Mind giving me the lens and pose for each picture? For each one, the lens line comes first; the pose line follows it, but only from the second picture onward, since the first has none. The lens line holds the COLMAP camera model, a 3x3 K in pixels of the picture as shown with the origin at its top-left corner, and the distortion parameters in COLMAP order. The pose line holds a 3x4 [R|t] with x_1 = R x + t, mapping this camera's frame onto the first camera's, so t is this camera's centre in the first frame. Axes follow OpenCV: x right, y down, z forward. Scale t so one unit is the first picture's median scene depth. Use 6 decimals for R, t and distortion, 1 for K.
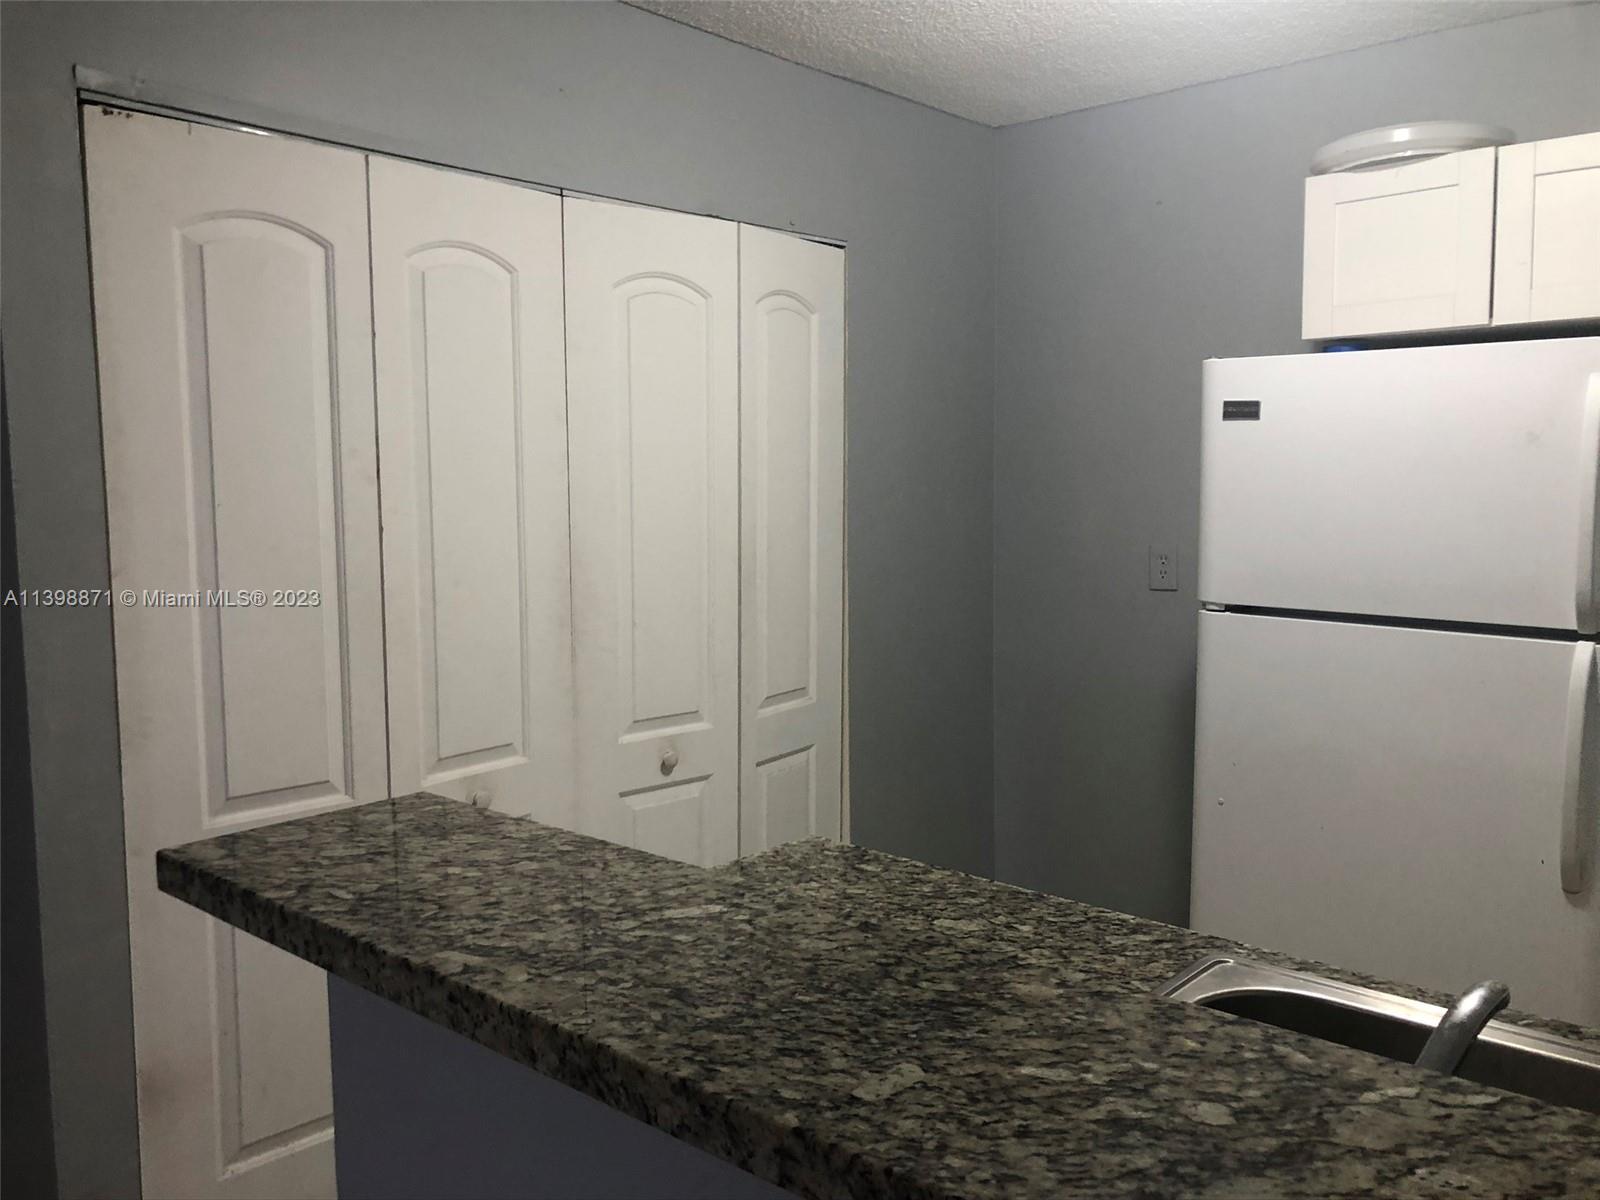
lens RADIAL K [[1325.3, 0, 788.7], [0, 1325.3, 601.8], [0, 0, 1]] dist [0.034575, -0.039584]
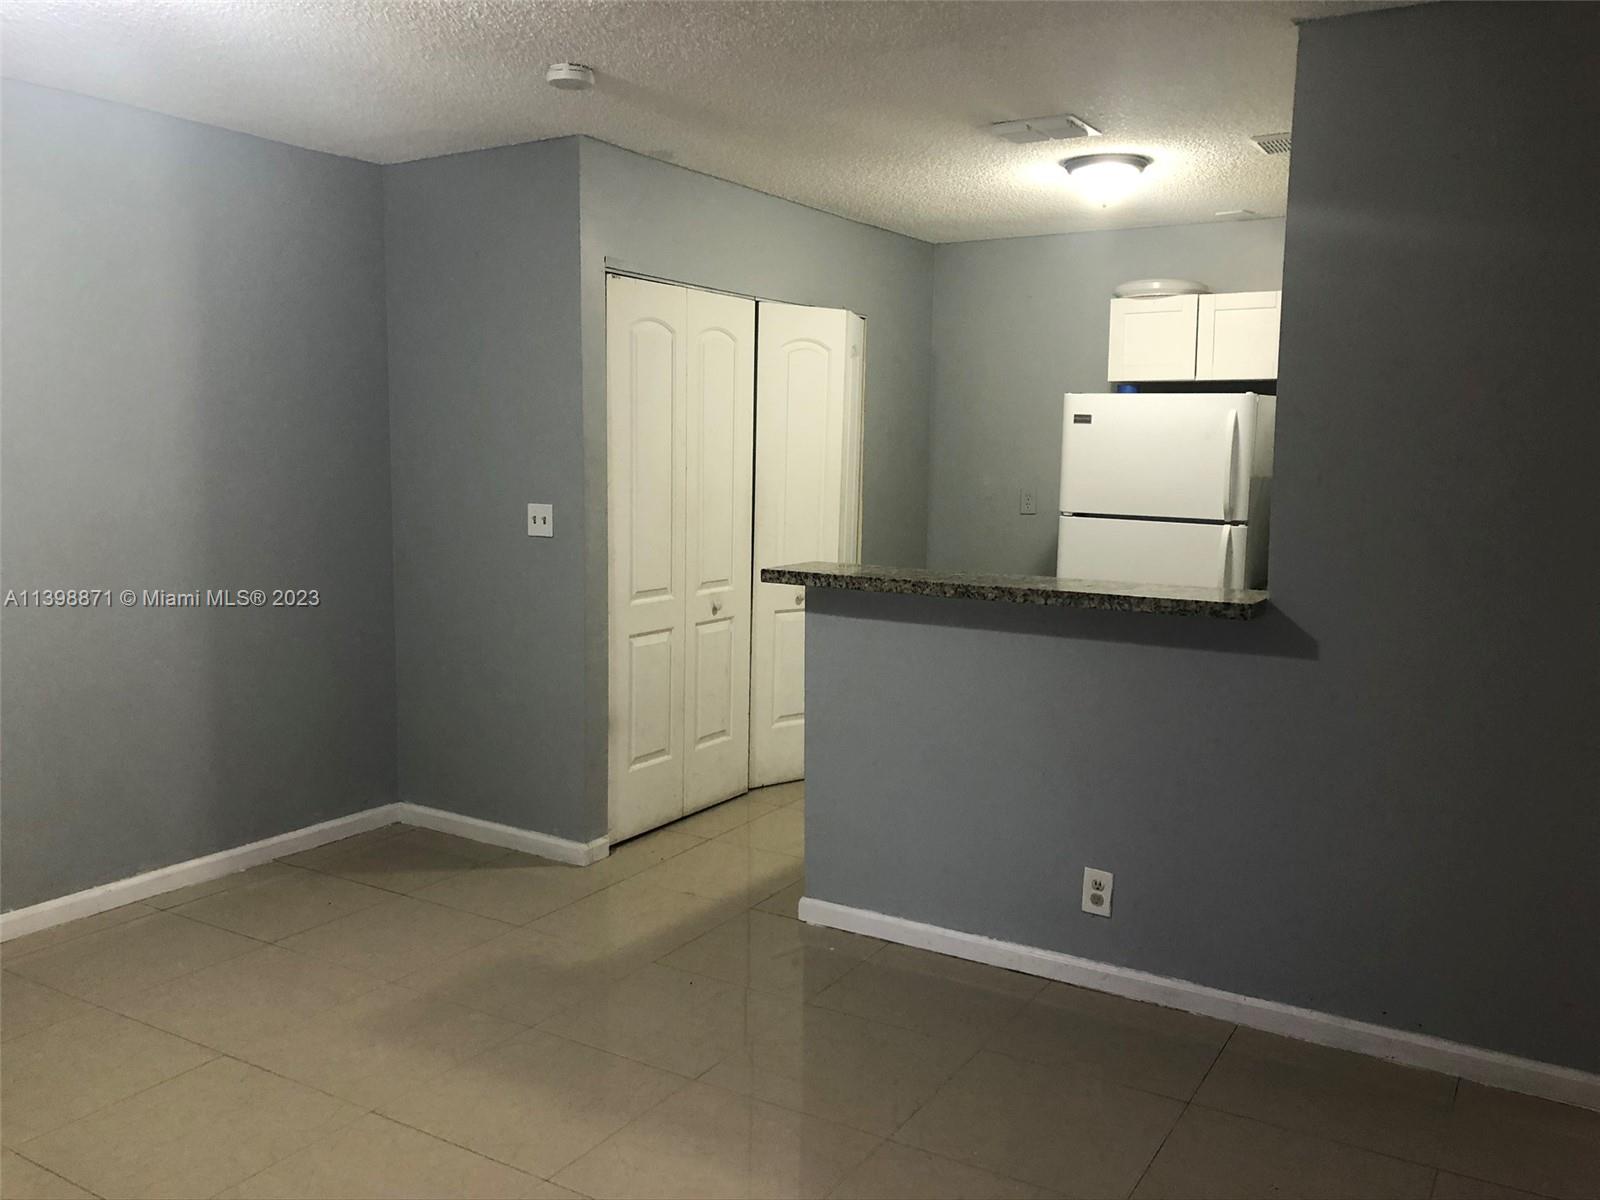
lens RADIAL K [[1325.3, 0, 805.7], [0, 1325.3, 613.4], [0, 0, 1]] dist [0.034575, -0.039584]
pose [[0.984404, -0.000476, 0.175922, -0.439590], [-0.005438, 0.999436, 0.033136, 0.091531], [-0.175838, -0.033576, 0.983846, -0.951980]]
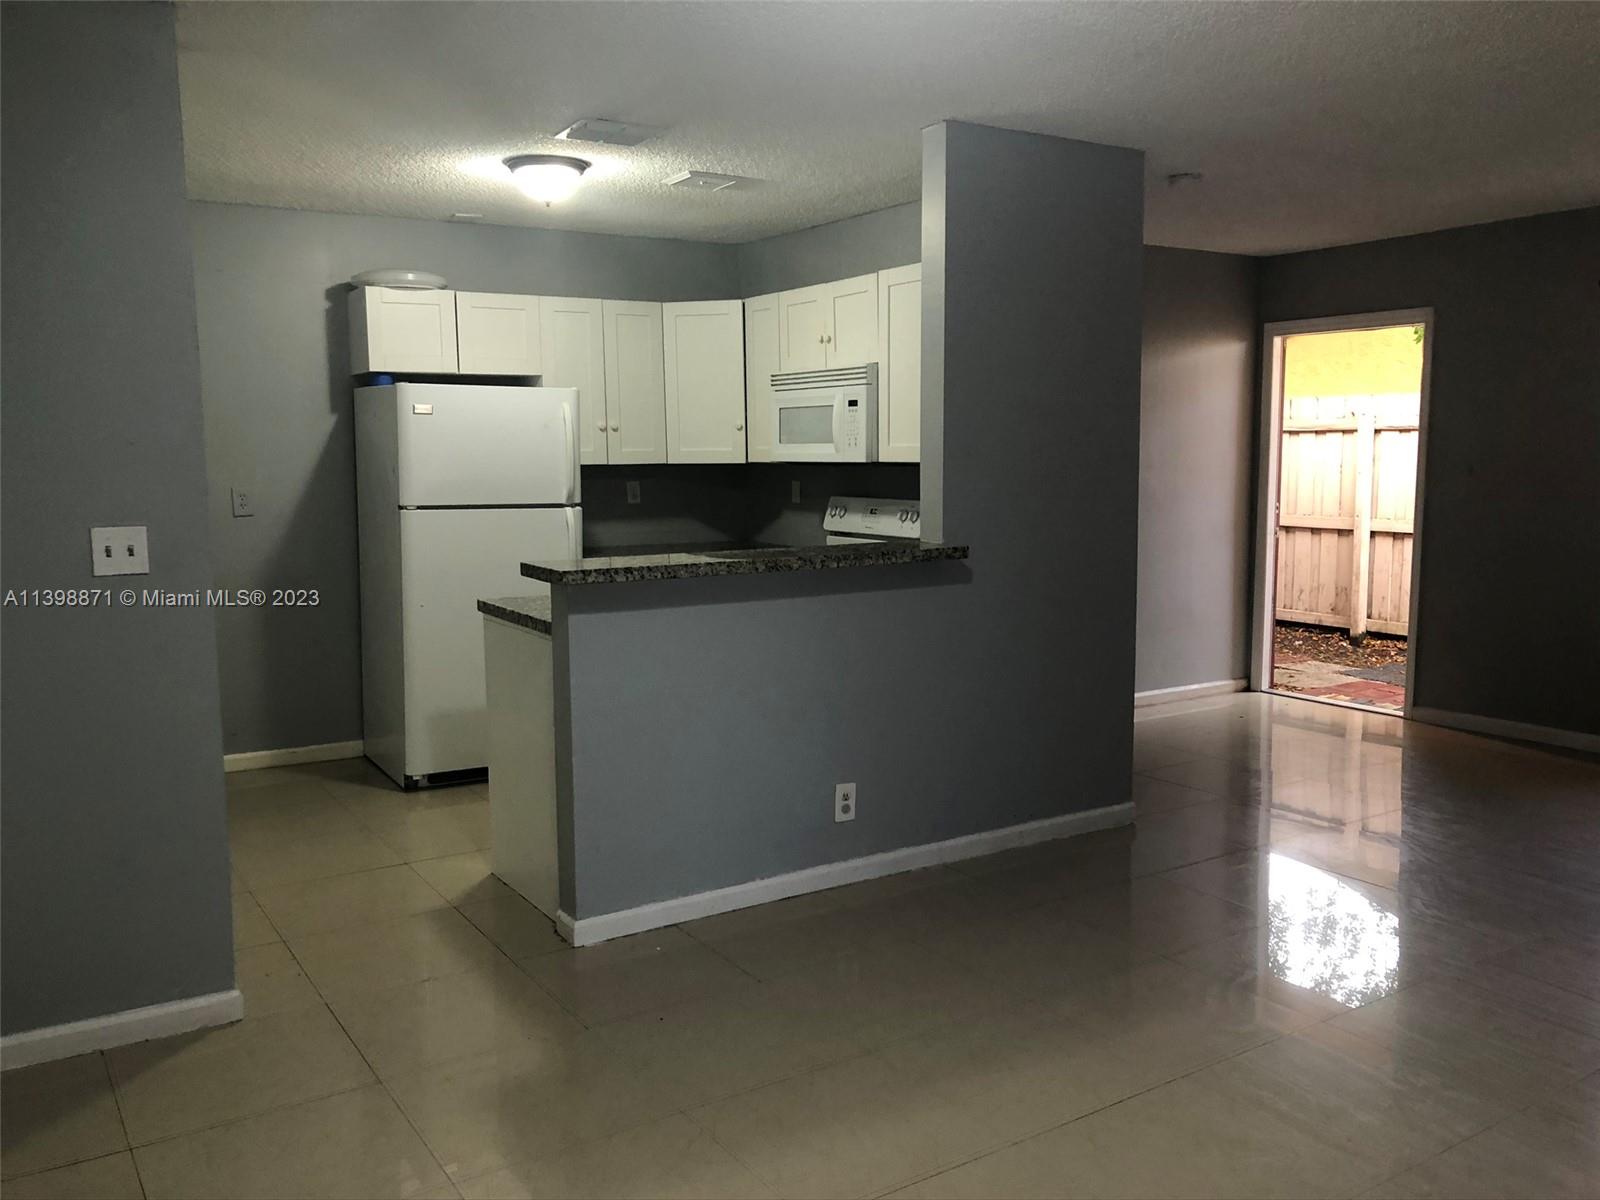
lens RADIAL K [[1325.3, 0, 803.2], [0, 1325.3, 612.4], [0, 0, 1]] dist [0.034575, -0.039584]
pose [[0.259491, -0.113579, 0.959043, -1.454372], [0.096198, 0.991161, 0.091354, 0.033440], [-0.960942, 0.068552, 0.268123, -0.084182]]
